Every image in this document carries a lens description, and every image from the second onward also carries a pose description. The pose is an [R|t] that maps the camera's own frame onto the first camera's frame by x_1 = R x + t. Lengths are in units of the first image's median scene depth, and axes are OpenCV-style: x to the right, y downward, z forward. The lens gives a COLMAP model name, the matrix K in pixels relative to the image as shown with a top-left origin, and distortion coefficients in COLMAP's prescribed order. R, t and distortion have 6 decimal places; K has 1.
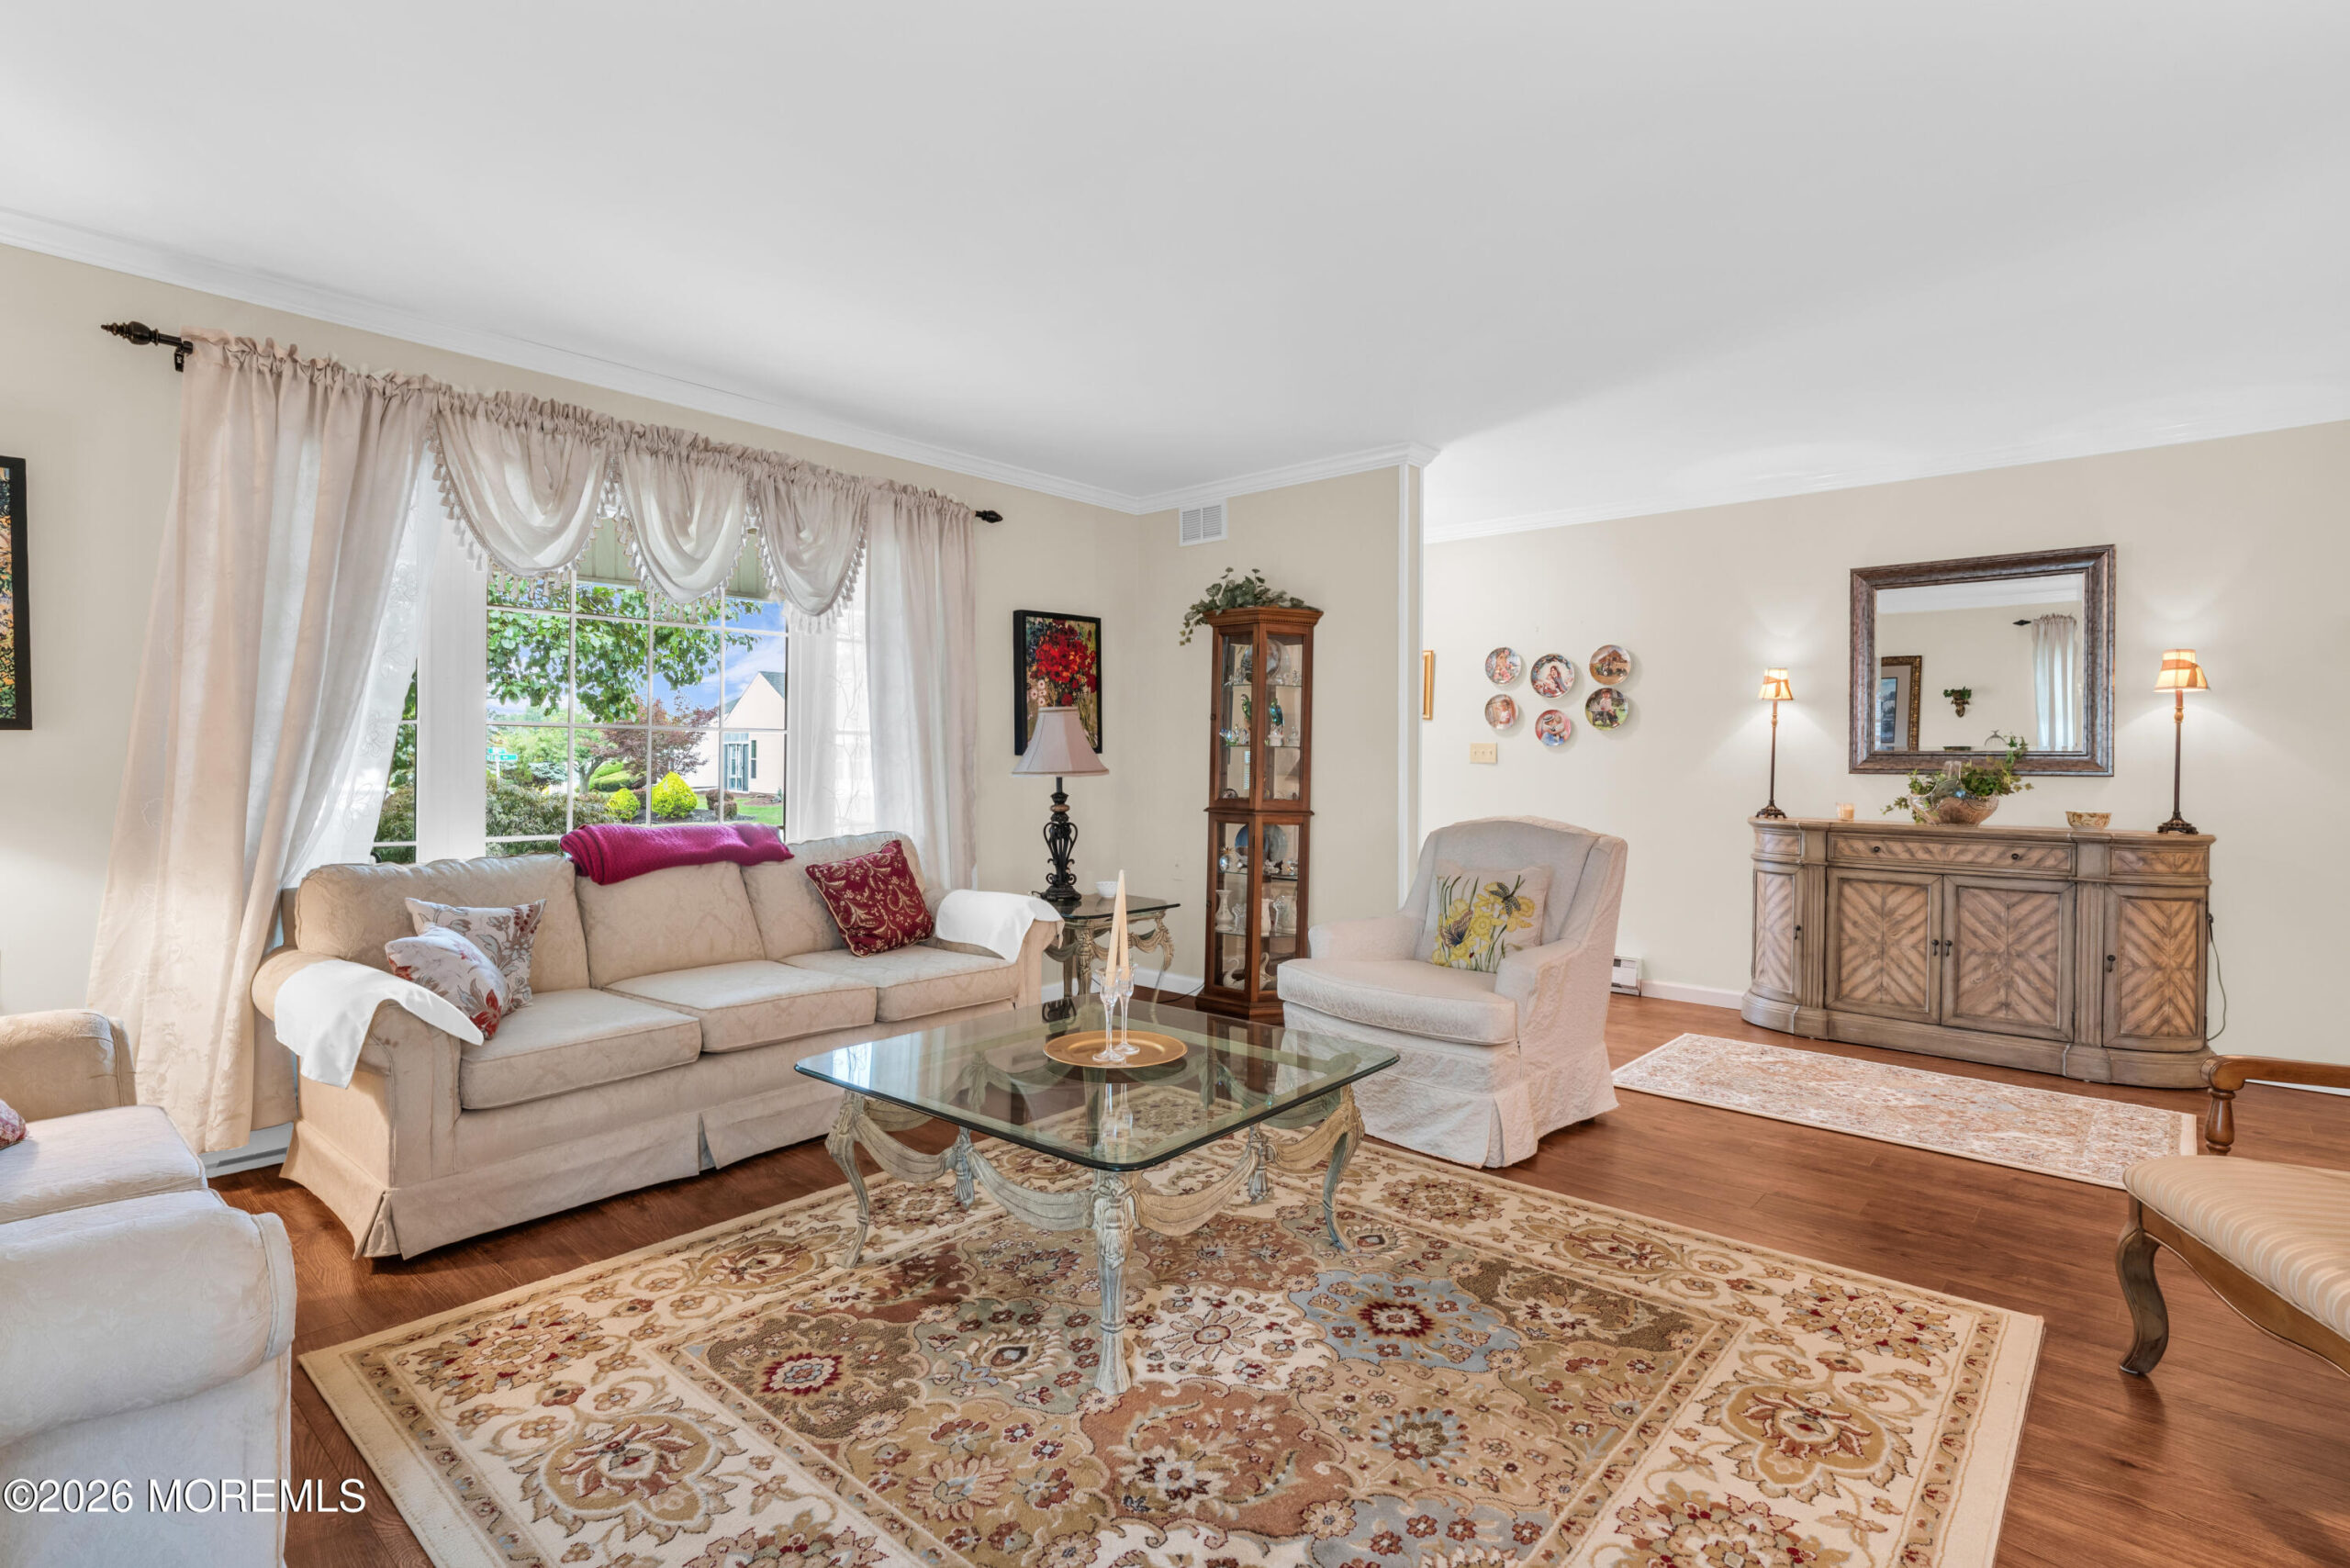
lens RADIAL K [[1130.4, 0, 1167.1], [0, 1130.4, 723.2], [0, 0, 1]] dist [-0.000855, -0.000458]
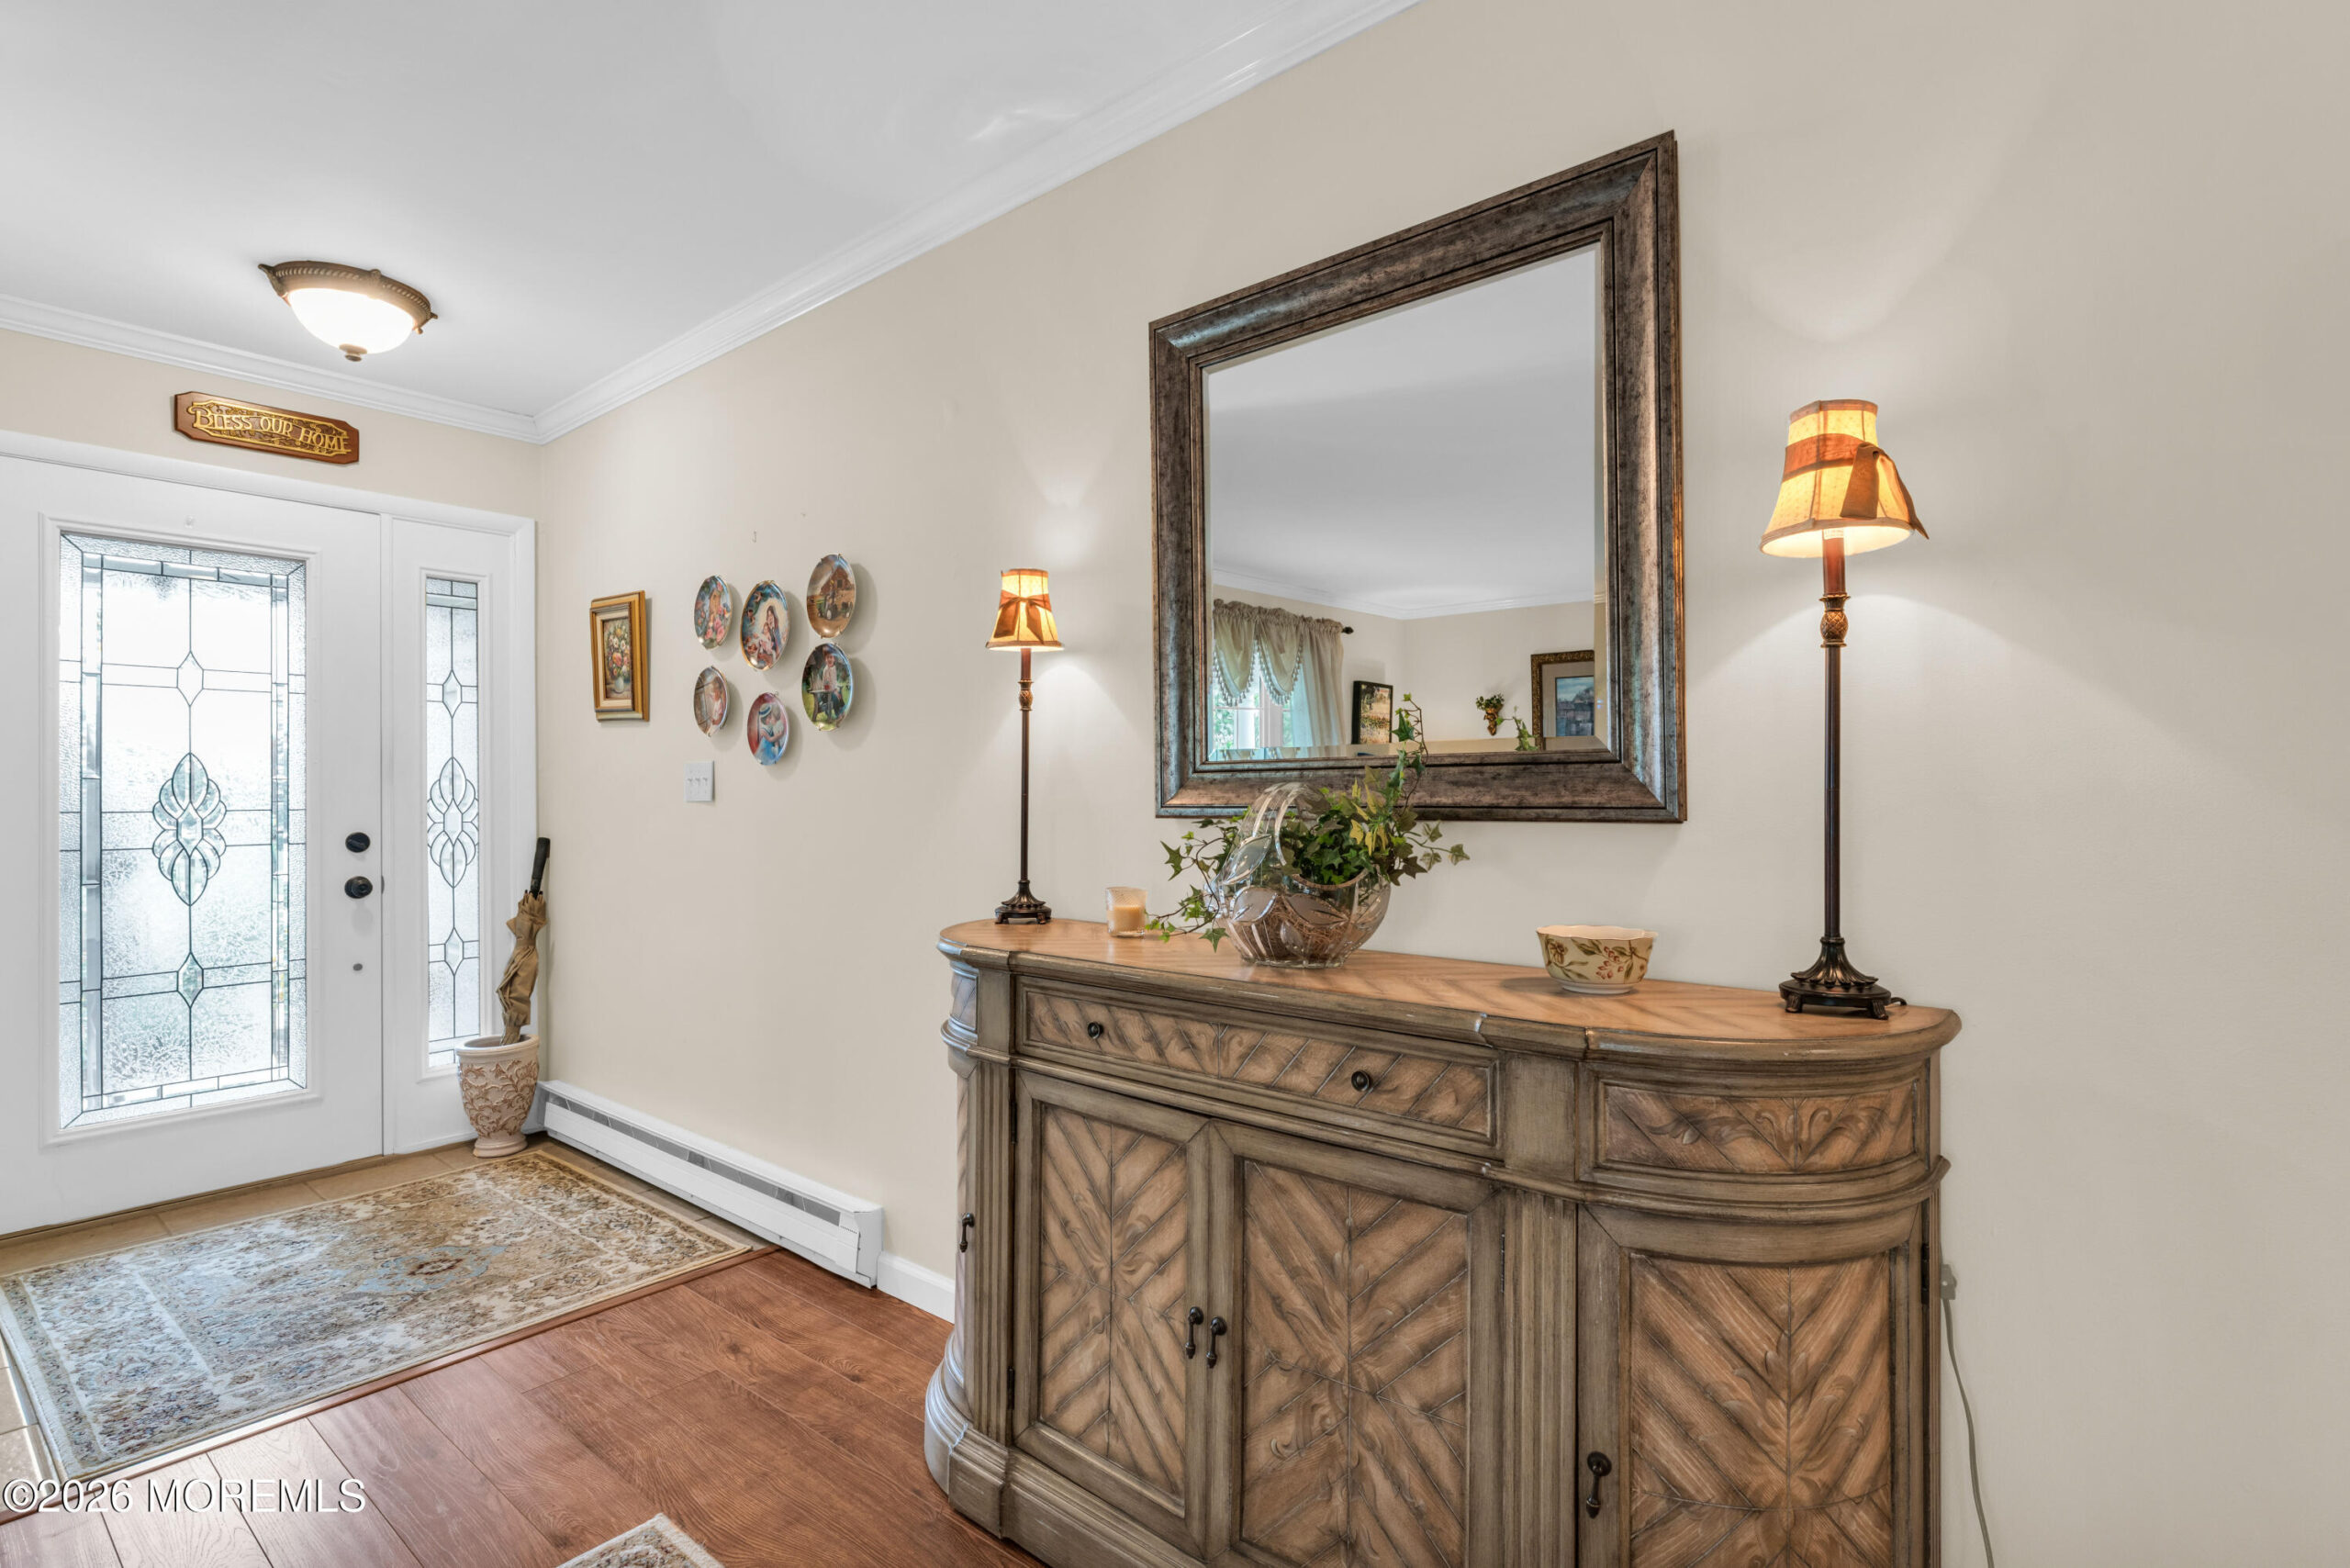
lens RADIAL K [[1099.7, 0, 1182.4], [0, 1099.7, 752.2], [0, 0, 1]] dist [0.002971, 0.000465]
pose [[0.998774, -0.007116, 0.048984, 0.644487], [0.007590, 0.999926, -0.009508, 0.026221], [-0.048912, 0.009868, 0.998754, 0.649971]]
